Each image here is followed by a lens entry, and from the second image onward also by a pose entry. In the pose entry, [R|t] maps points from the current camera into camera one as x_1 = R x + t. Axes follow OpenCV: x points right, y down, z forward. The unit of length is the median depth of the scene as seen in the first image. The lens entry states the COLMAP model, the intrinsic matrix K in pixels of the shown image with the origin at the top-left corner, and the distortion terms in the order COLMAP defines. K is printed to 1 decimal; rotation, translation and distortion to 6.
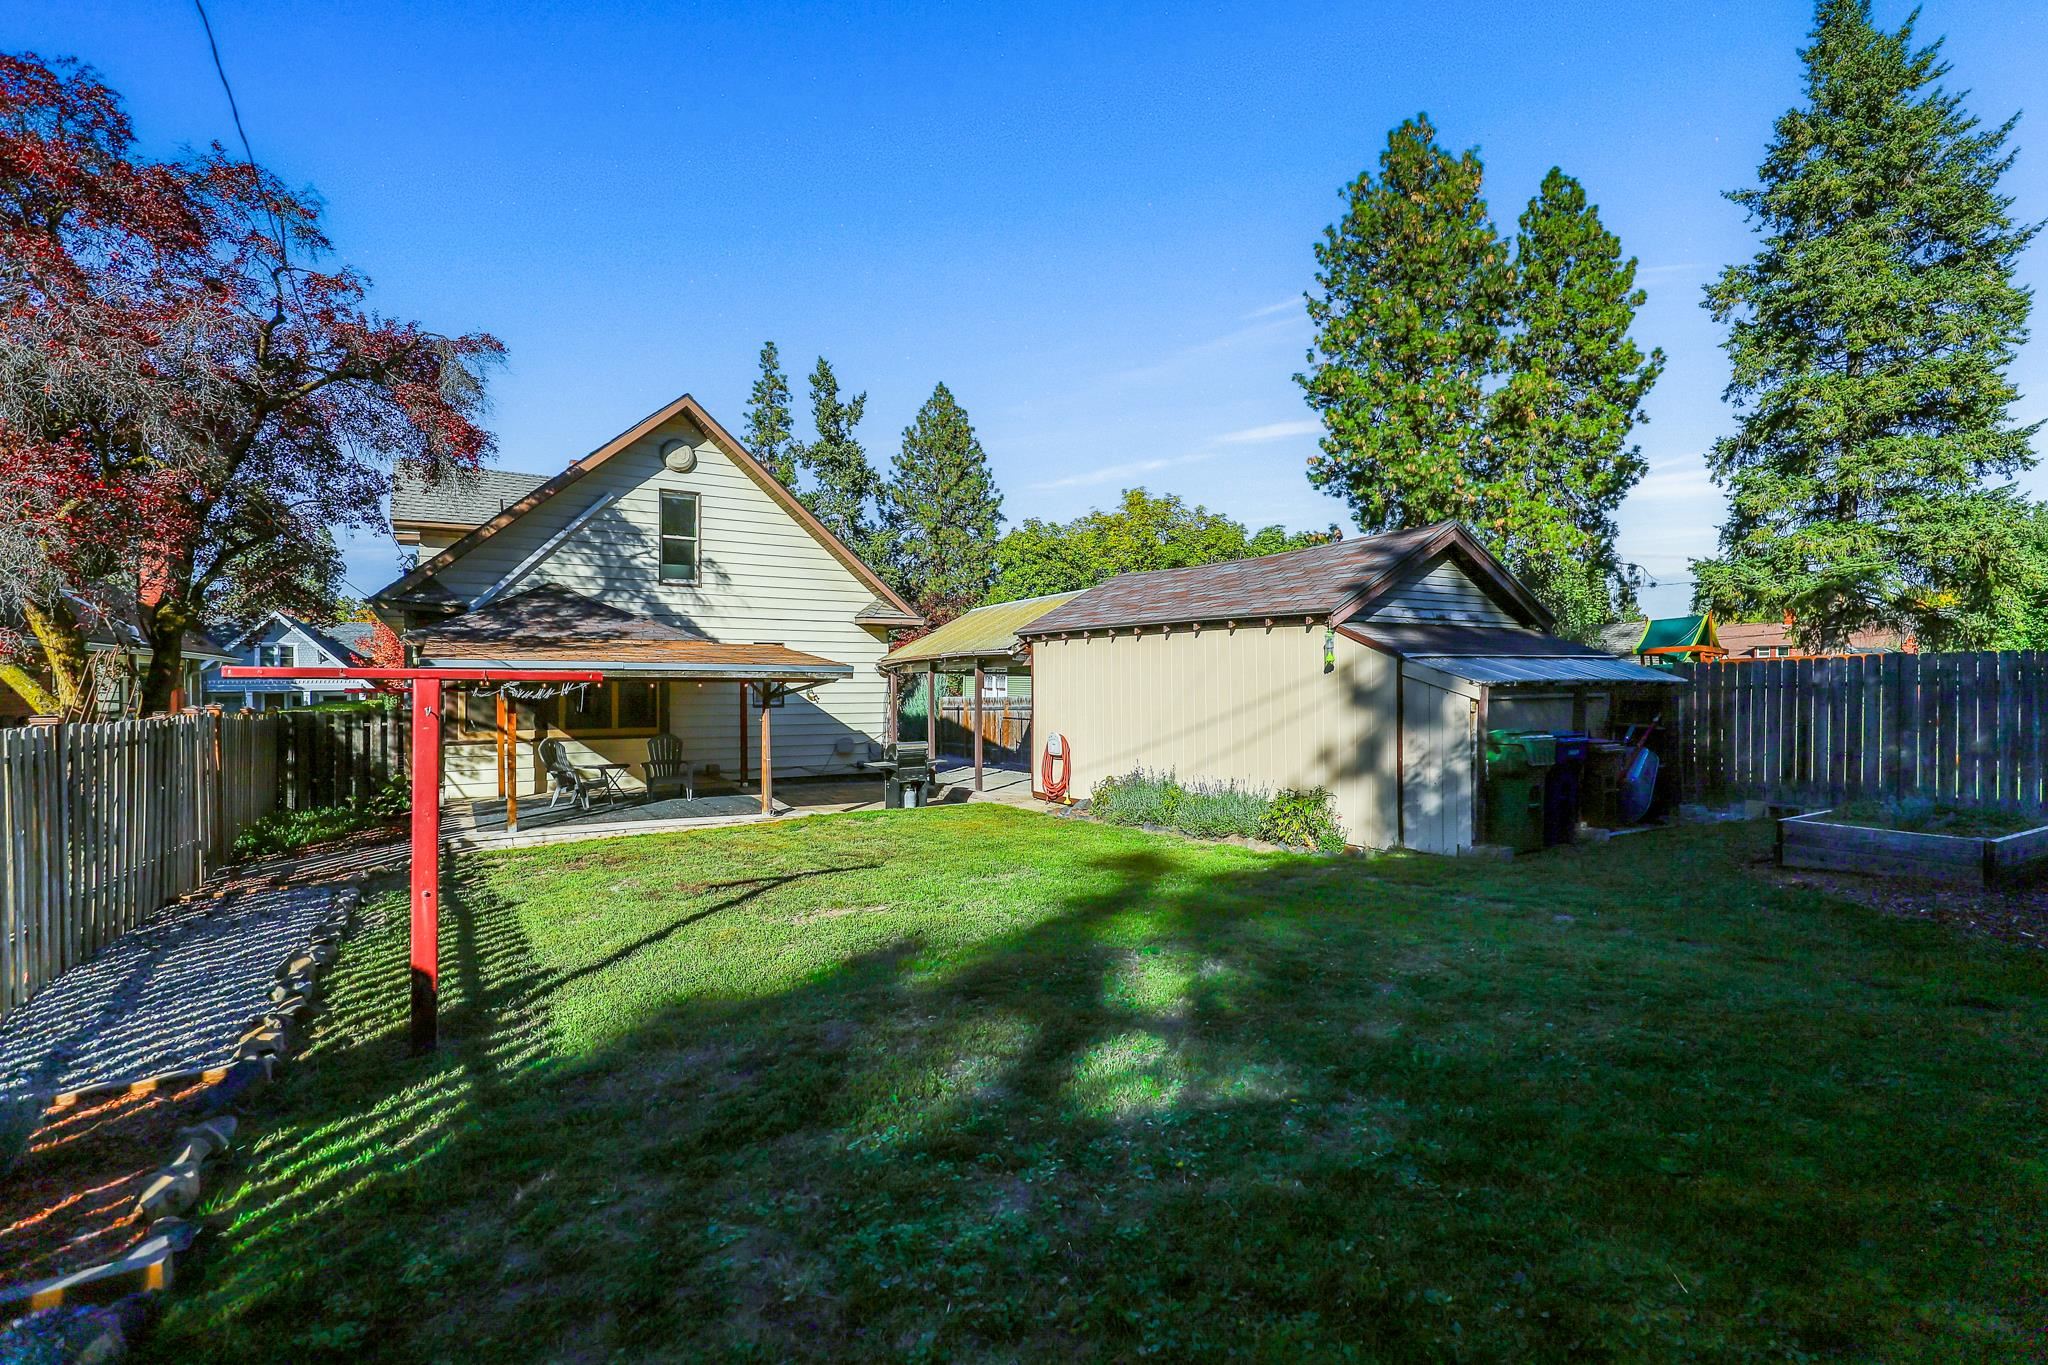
lens RADIAL K [[961.8, 0, 1025.3], [0, 961.8, 676.6], [0, 0, 1]] dist [-0.006589, -0.000252]
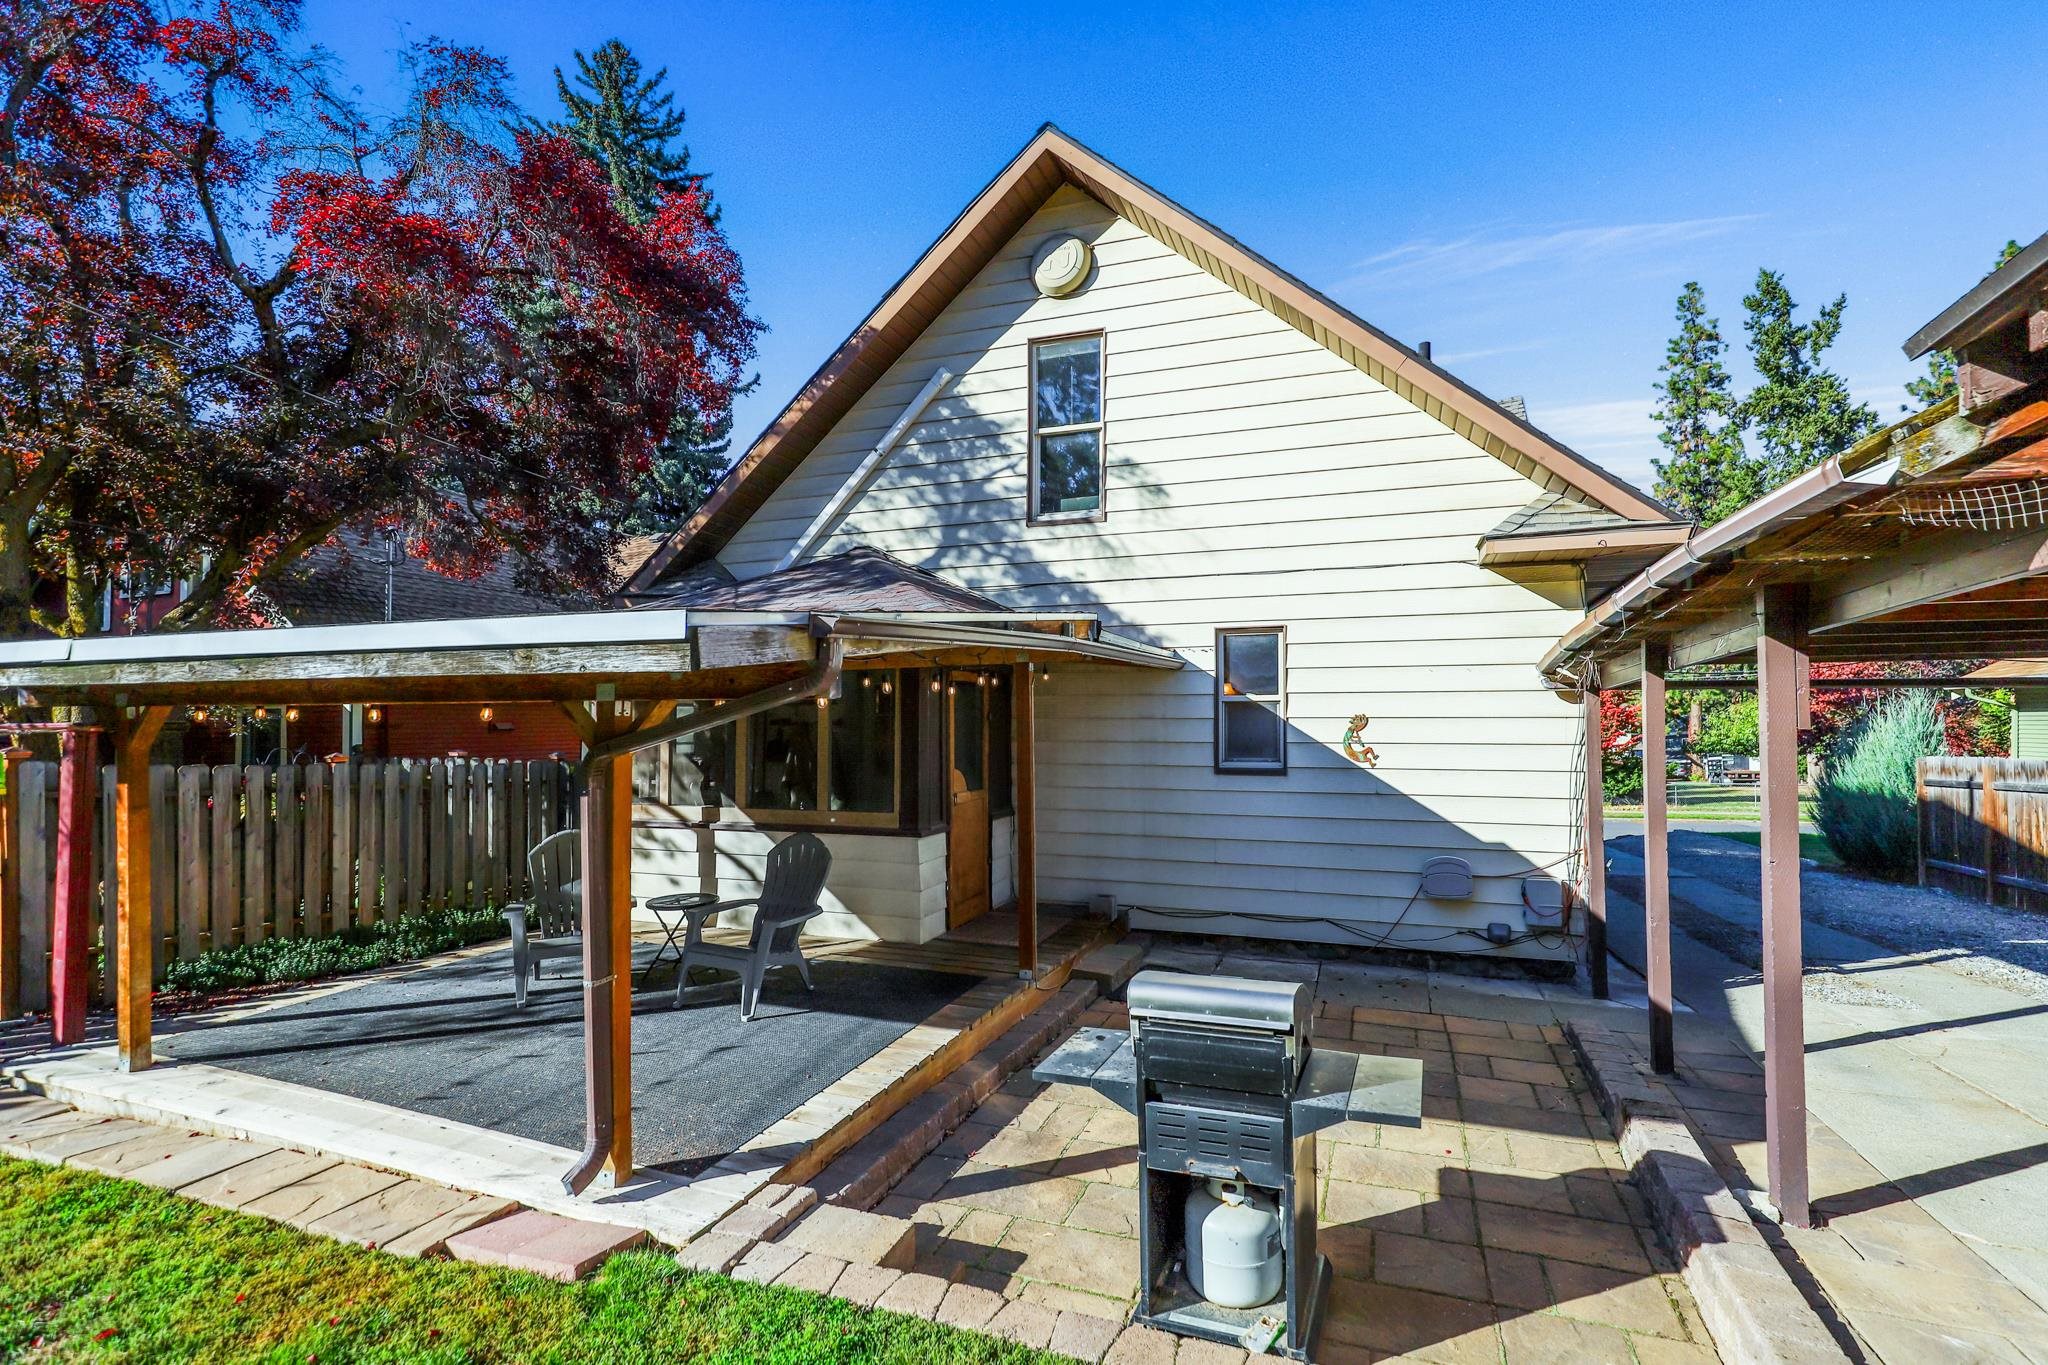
lens RADIAL K [[961.8, 0, 1025.3], [0, 961.8, 696.6], [0, 0, 1]] dist [-0.006589, -0.000252]
pose [[0.610603, -0.028127, -0.791437, 0.017615], [0.003720, 0.999460, -0.032650, 0.011357], [0.791928, 0.016992, 0.610378, 0.677772]]
